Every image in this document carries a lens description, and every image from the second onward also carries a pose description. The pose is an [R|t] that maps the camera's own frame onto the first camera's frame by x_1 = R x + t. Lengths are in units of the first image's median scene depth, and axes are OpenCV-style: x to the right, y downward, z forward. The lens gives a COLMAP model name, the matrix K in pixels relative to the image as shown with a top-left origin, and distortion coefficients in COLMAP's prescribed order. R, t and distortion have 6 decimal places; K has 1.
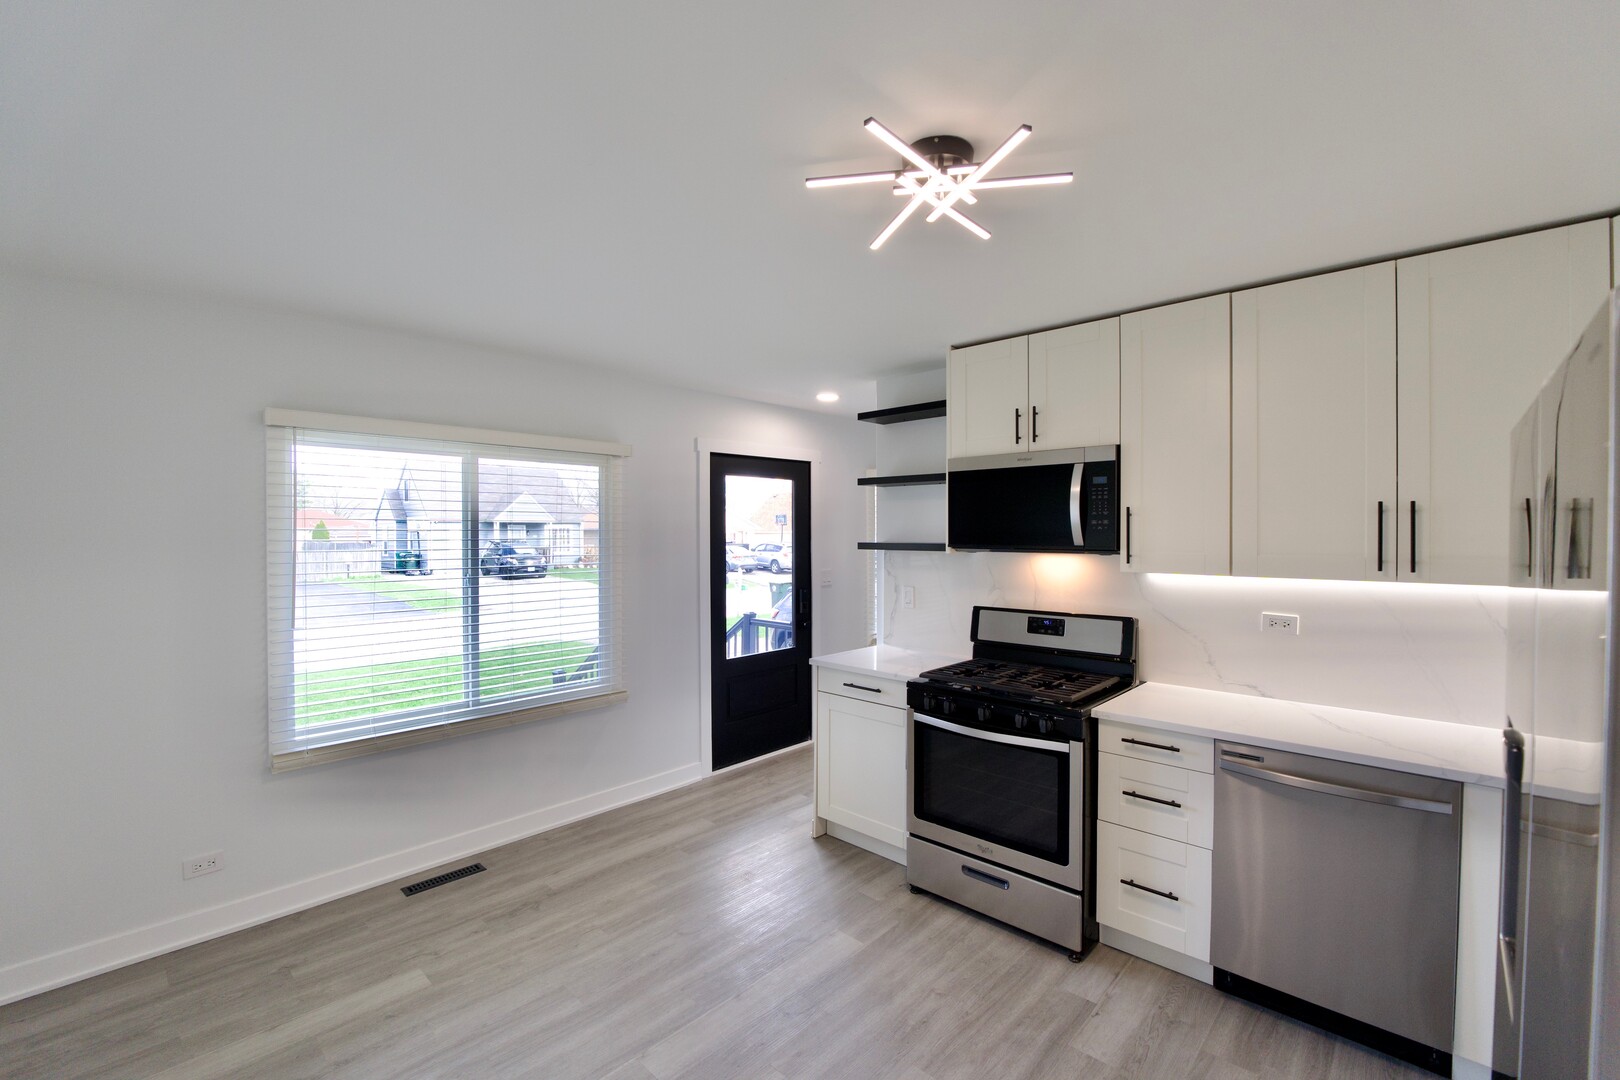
lens RADIAL K [[688.4, 0, 806.1], [0, 688.4, 537.9], [0, 0, 1]] dist [-0.019255, -0.000633]
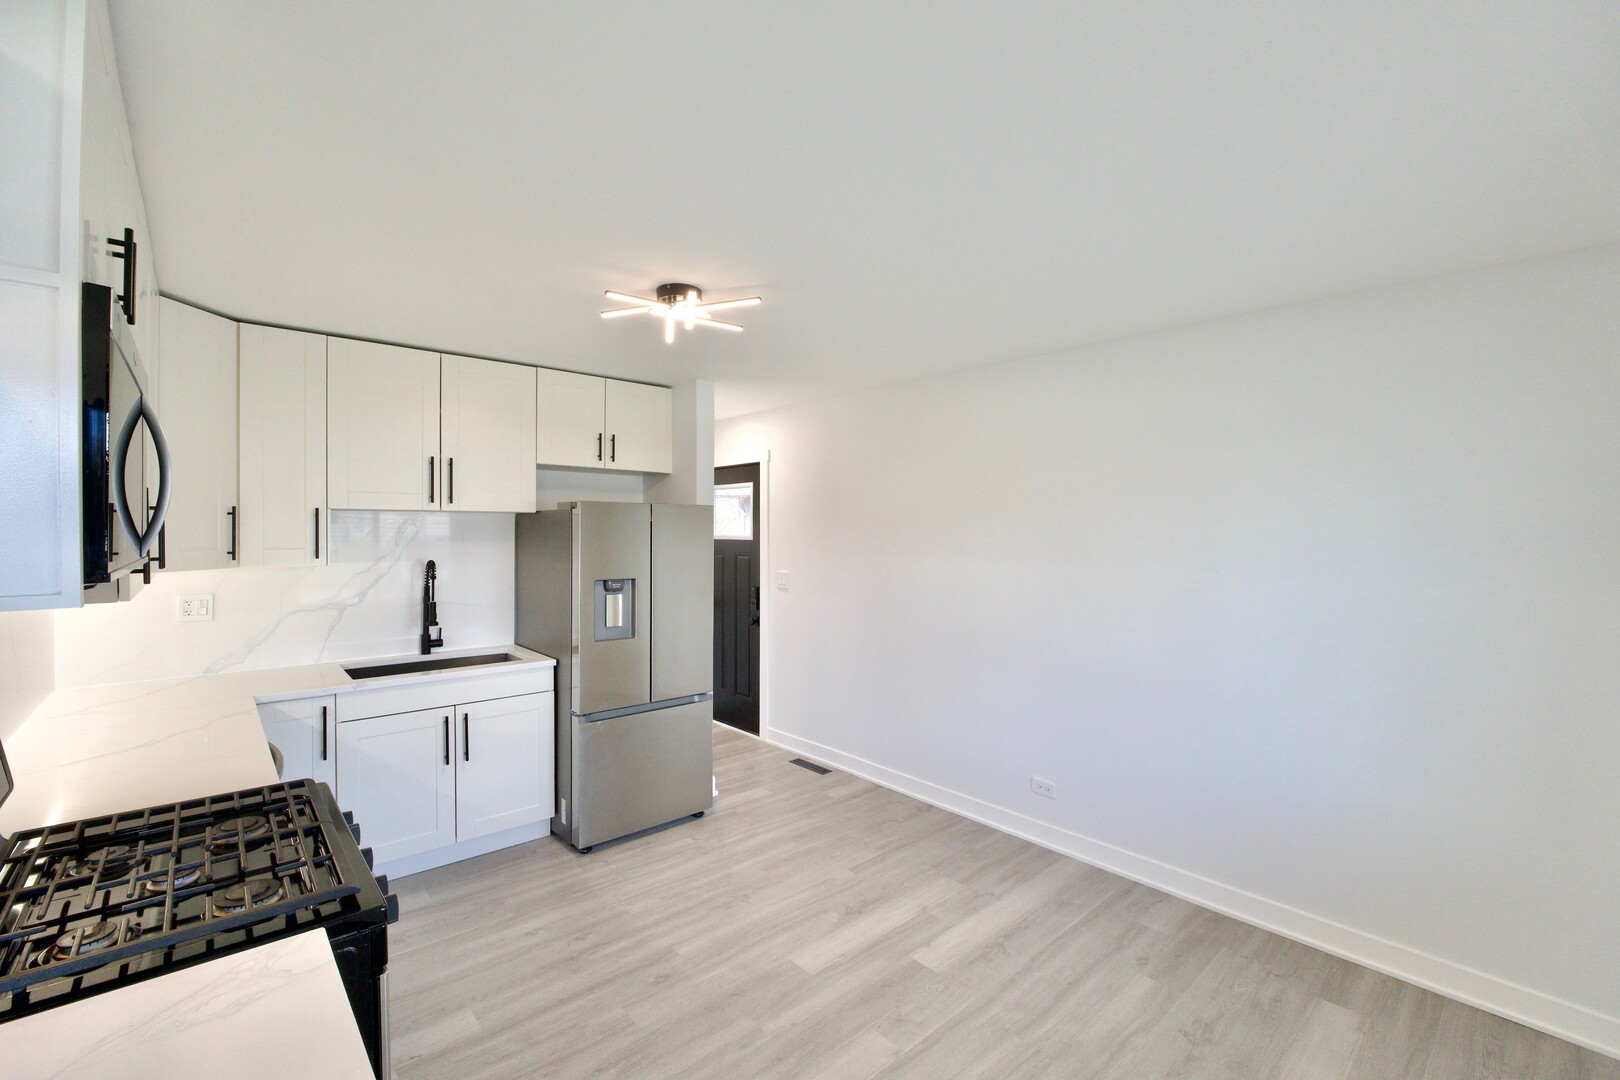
lens RADIAL K [[686.7, 0, 806.3], [0, 686.7, 536.9], [0, 0, 1]] dist [-0.011743, -0.000581]
pose [[-0.995706, -0.005674, 0.092399, -0.145754], [-0.003618, 0.999742, 0.022404, -0.019061], [-0.092502, 0.021973, -0.995470, 1.496030]]
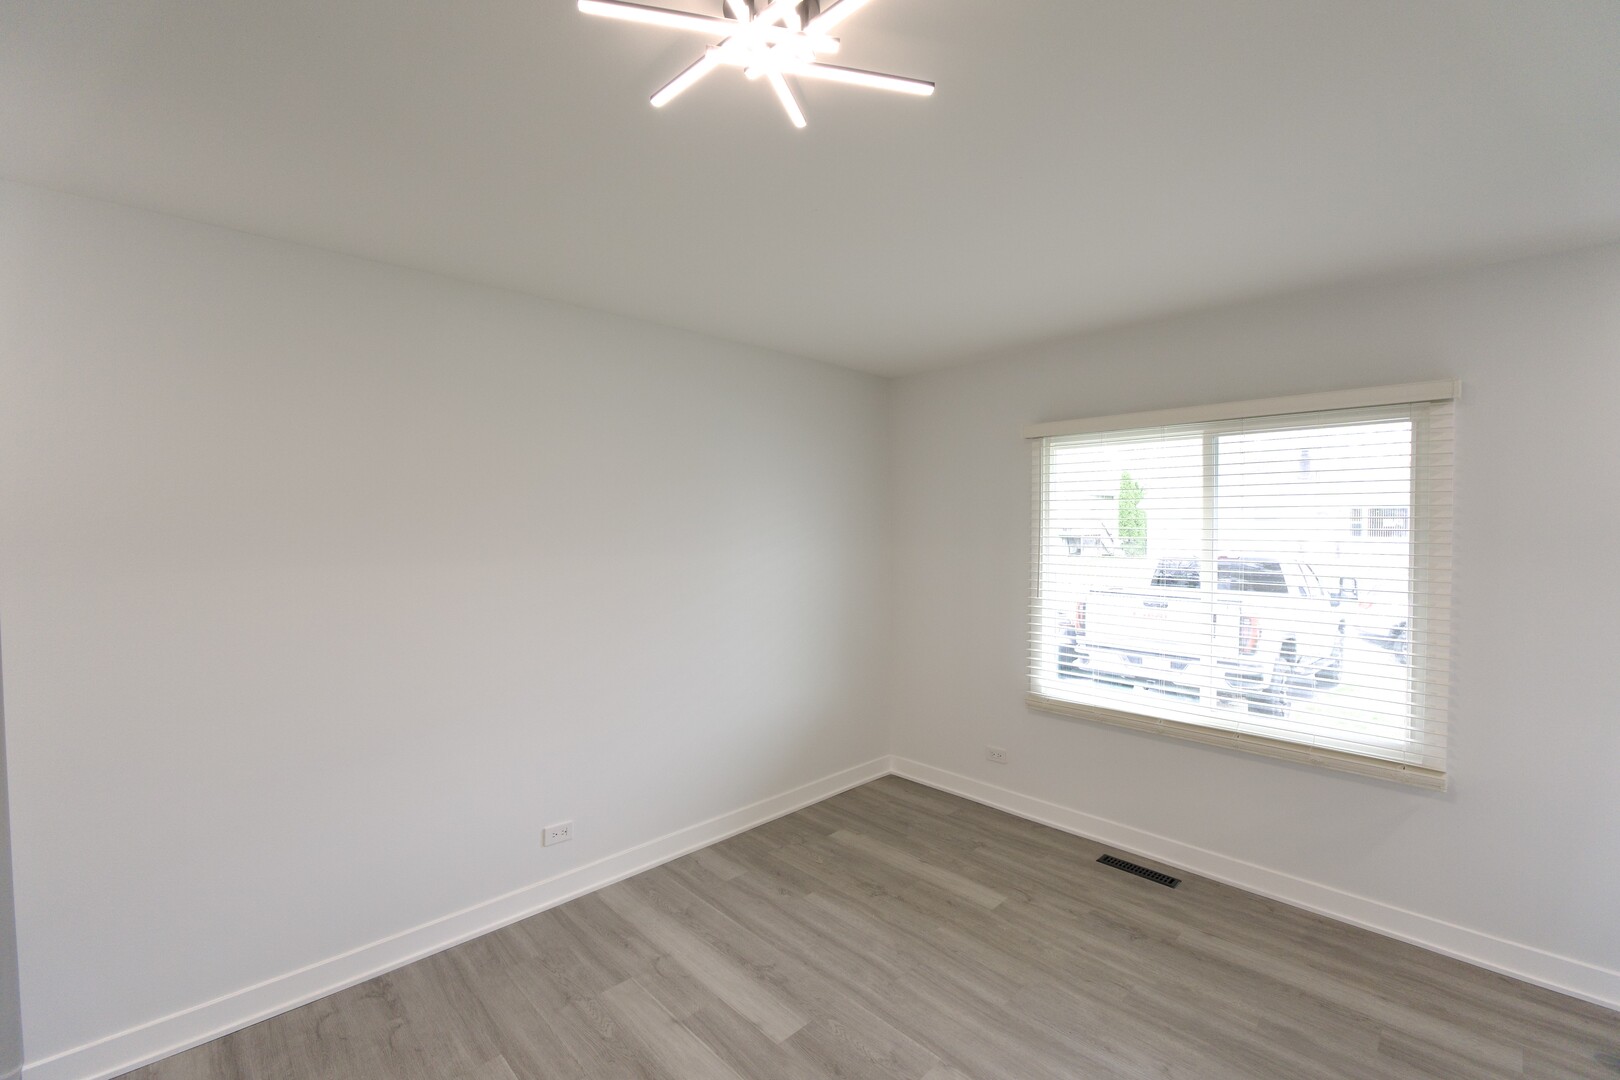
lens RADIAL K [[688.4, 0, 806.1], [0, 688.4, 537.9], [0, 0, 1]] dist [-0.019255, -0.000633]
pose [[-0.049713, 0.023649, -0.998484, 0.532933], [-0.007342, 0.999684, 0.024043, -0.004616], [0.998737, 0.008526, -0.049523, 0.632003]]
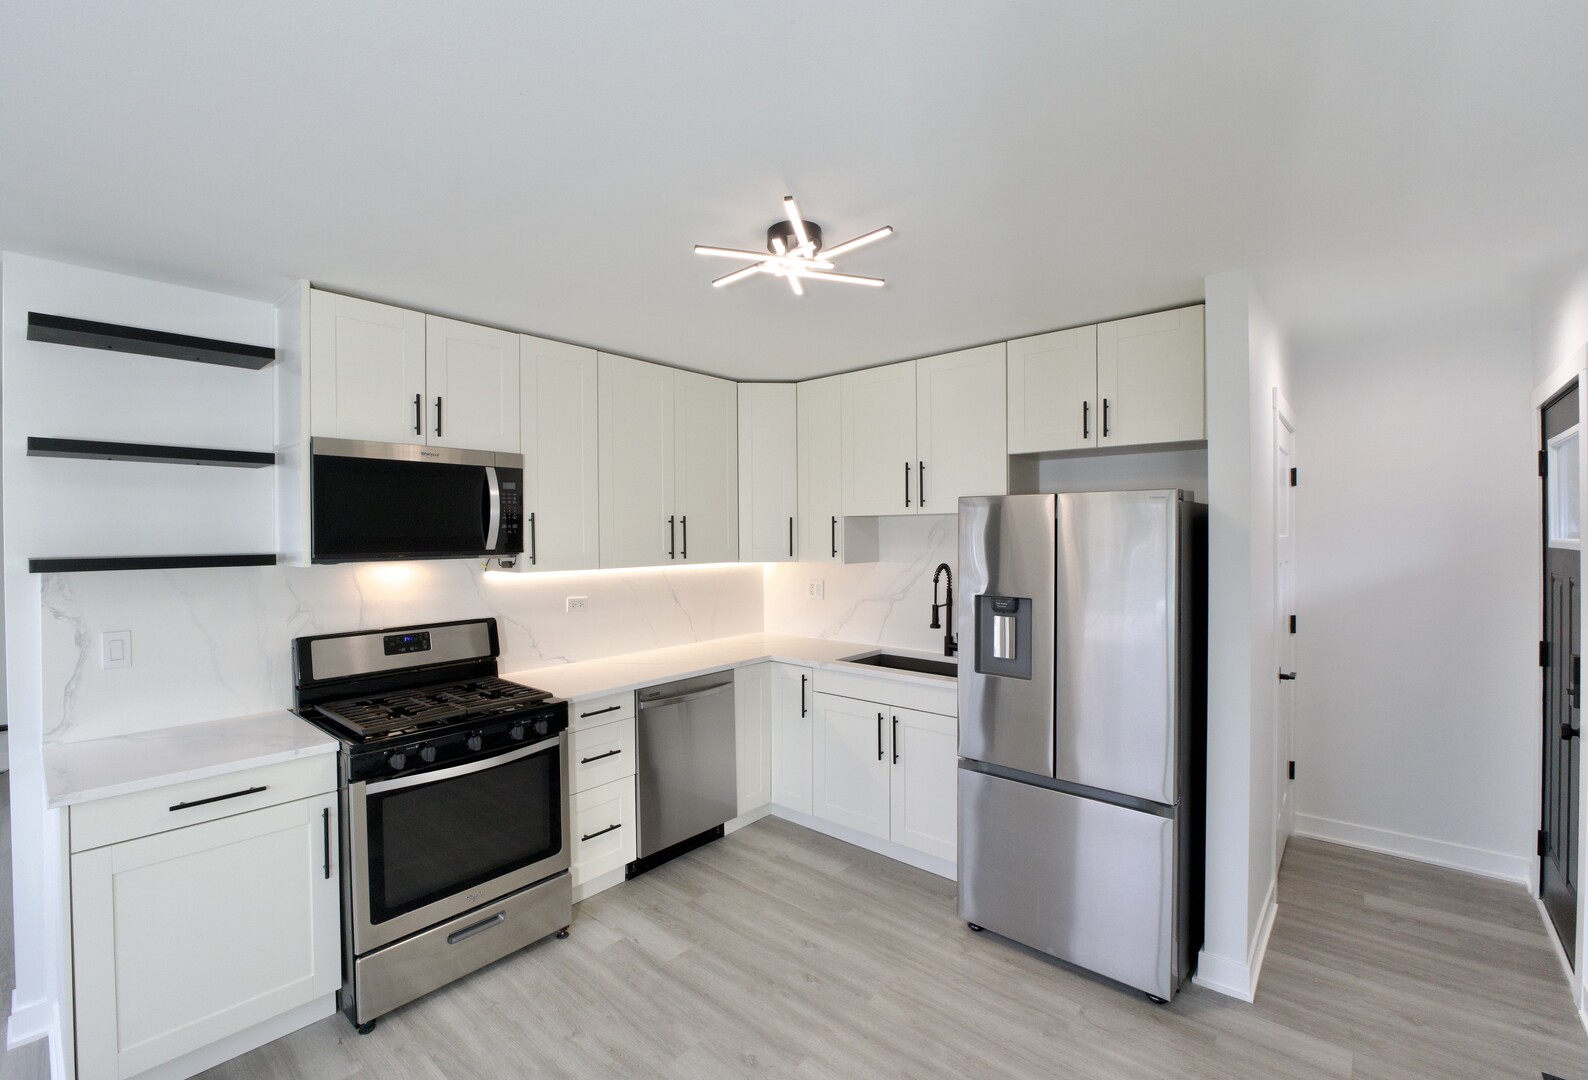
lens RADIAL K [[687.1, 0, 775.0], [0, 687.1, 538.0], [0, 0, 1]] dist [-0.021034, 0.000132]
pose [[-0.029735, -0.006636, 0.999536, -0.621725], [0.016406, 0.999840, 0.007126, -0.006015], [-0.999423, 0.016610, -0.029621, 0.632774]]
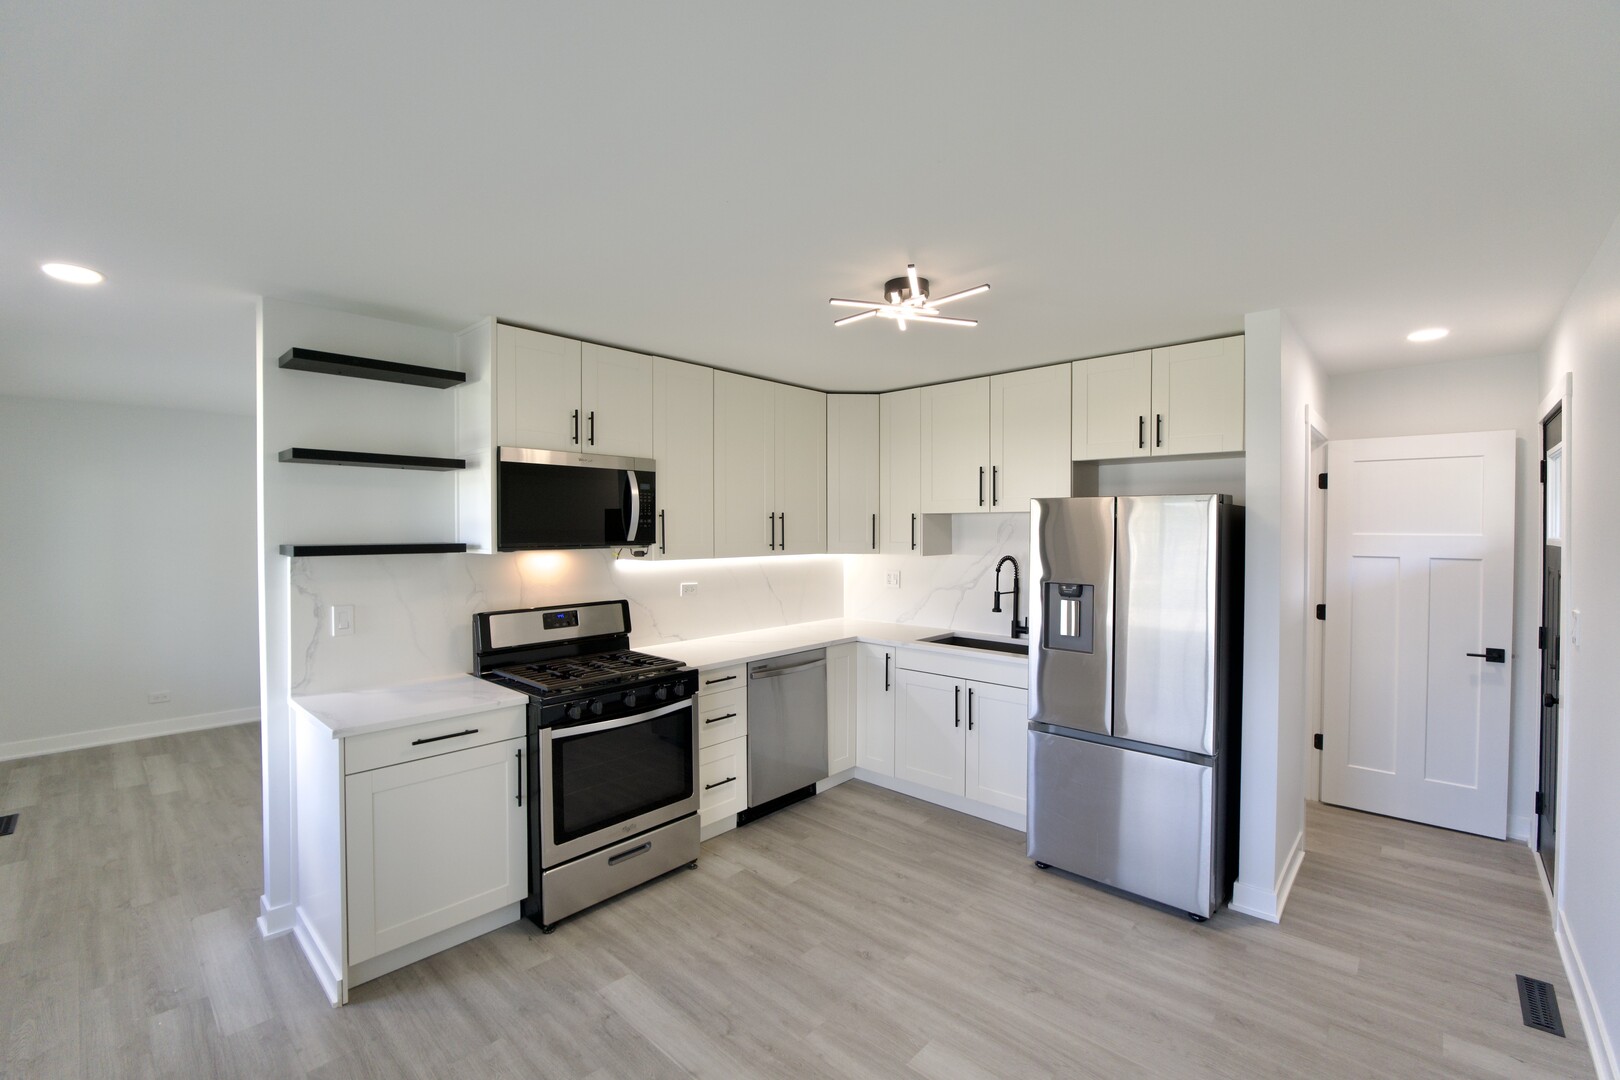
lens RADIAL K [[688.4, 0, 806.1], [0, 688.4, 537.9], [0, 0, 1]] dist [-0.019255, -0.000633]
pose [[-0.009200, -0.014491, 0.999853, -0.797808], [0.010252, 0.999841, 0.014585, -0.007970], [-0.999905, 0.010384, -0.009050, 0.729303]]
